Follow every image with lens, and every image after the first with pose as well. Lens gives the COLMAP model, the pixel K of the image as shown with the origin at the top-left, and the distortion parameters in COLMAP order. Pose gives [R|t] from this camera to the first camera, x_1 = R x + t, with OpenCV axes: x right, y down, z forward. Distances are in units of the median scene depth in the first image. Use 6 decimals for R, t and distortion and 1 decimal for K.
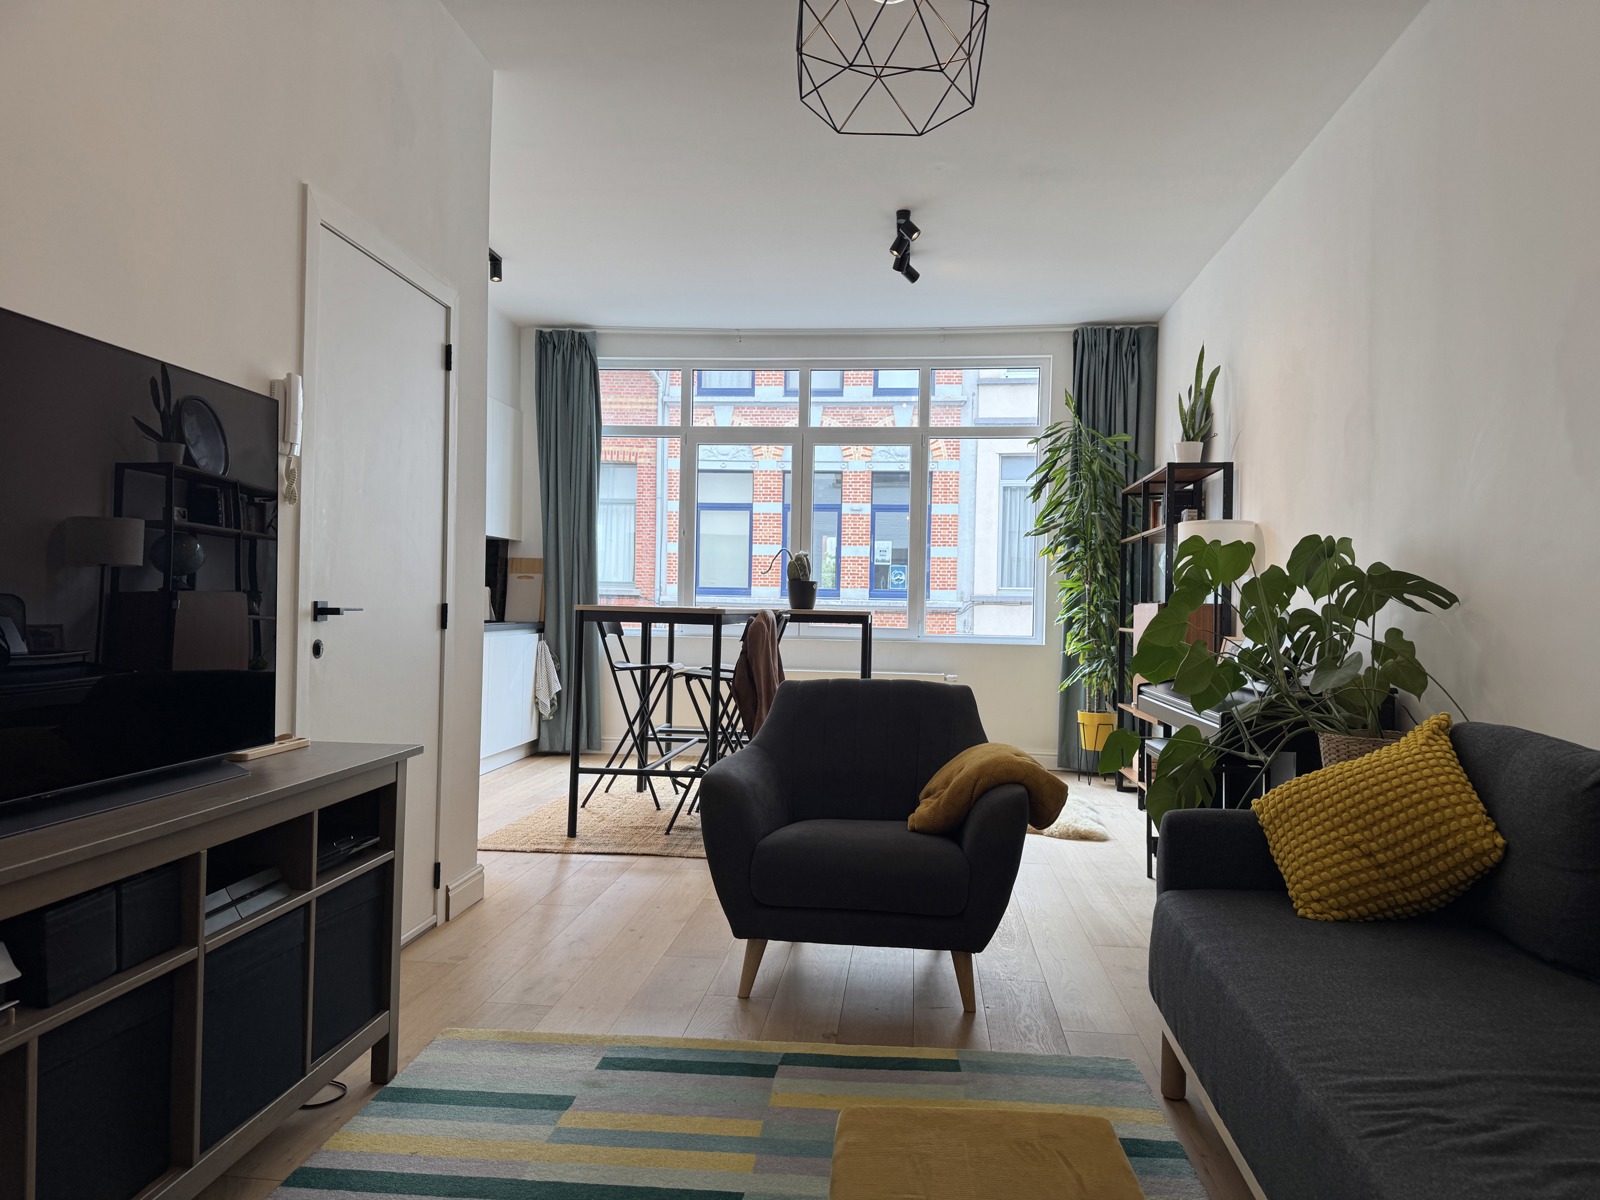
lens RADIAL K [[1120.1, 0, 792.0], [0, 1120.1, 604.1], [0, 0, 1]] dist [0.065092, -0.072097]
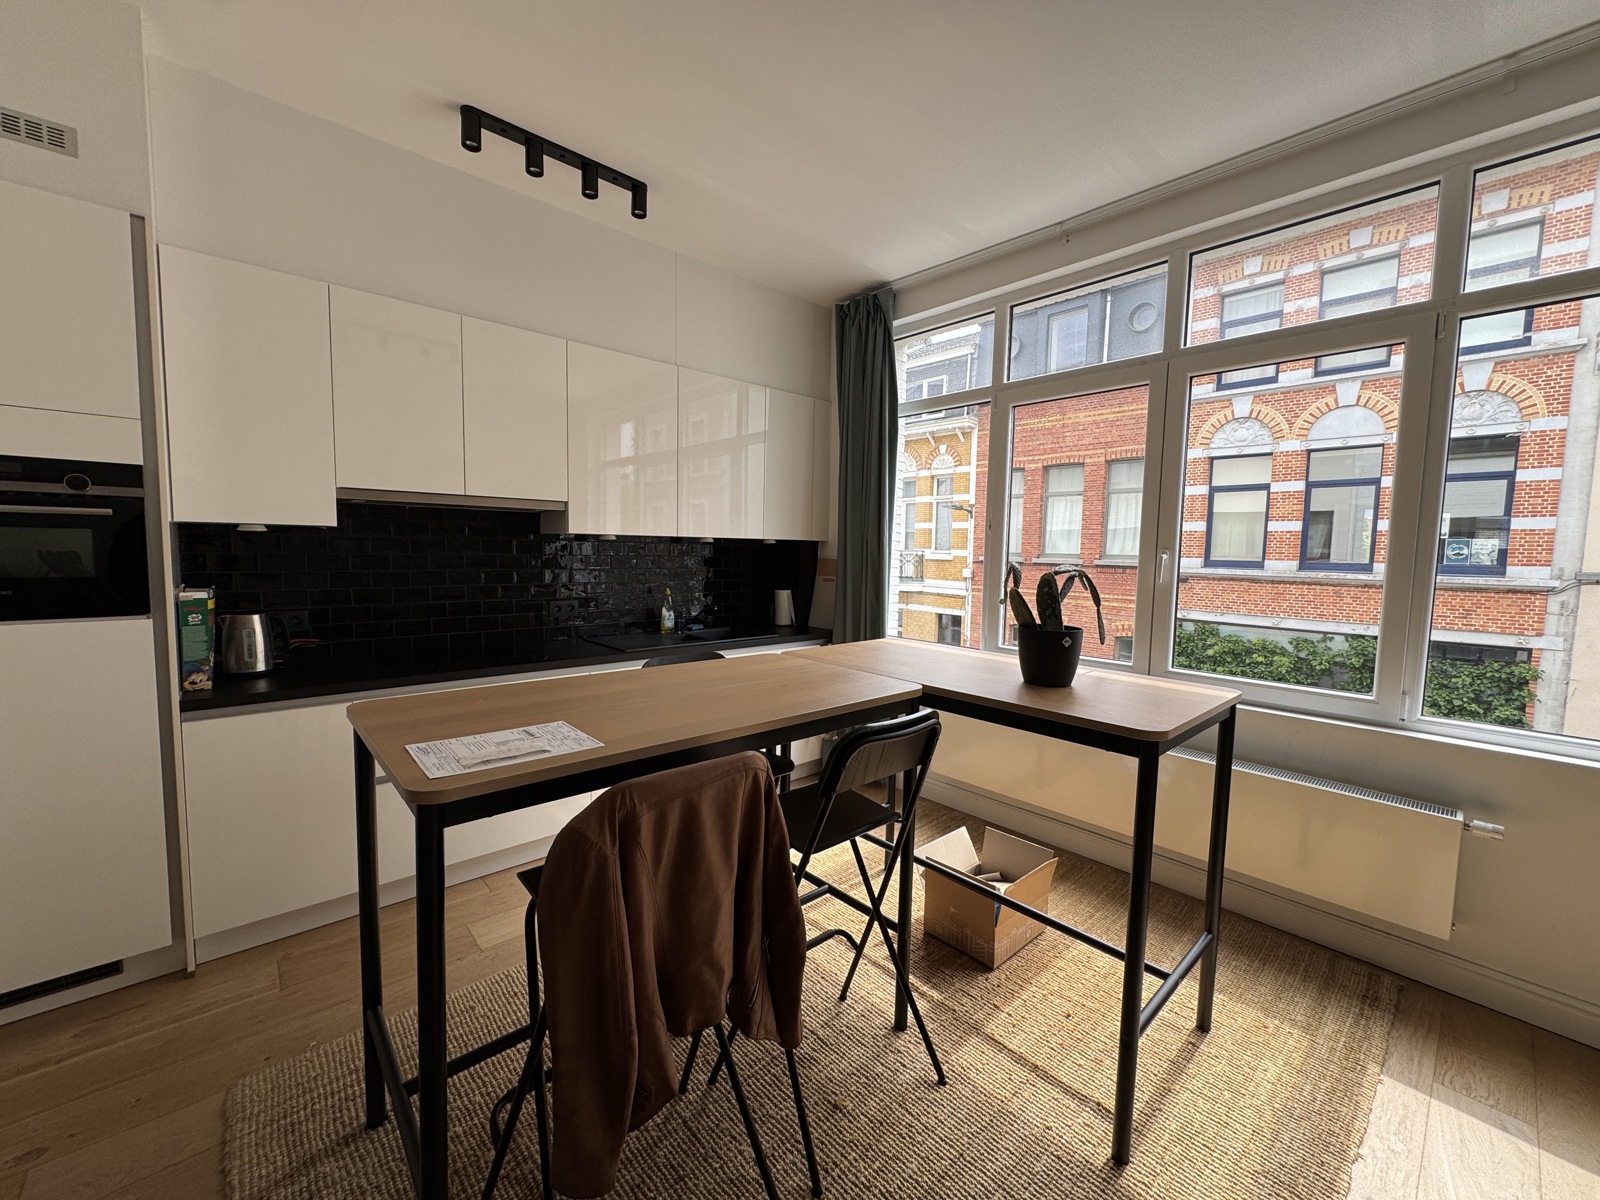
lens RADIAL K [[635.0, 0, 800.0], [0, 635.0, 600.0], [0, 0, 1]] dist [0.000913, -0.000064]
pose [[0.745950, 0.048981, -0.664199, 0.097430], [-0.004414, 0.997634, 0.068612, -0.043340], [0.665987, -0.048250, 0.744401, 0.580303]]
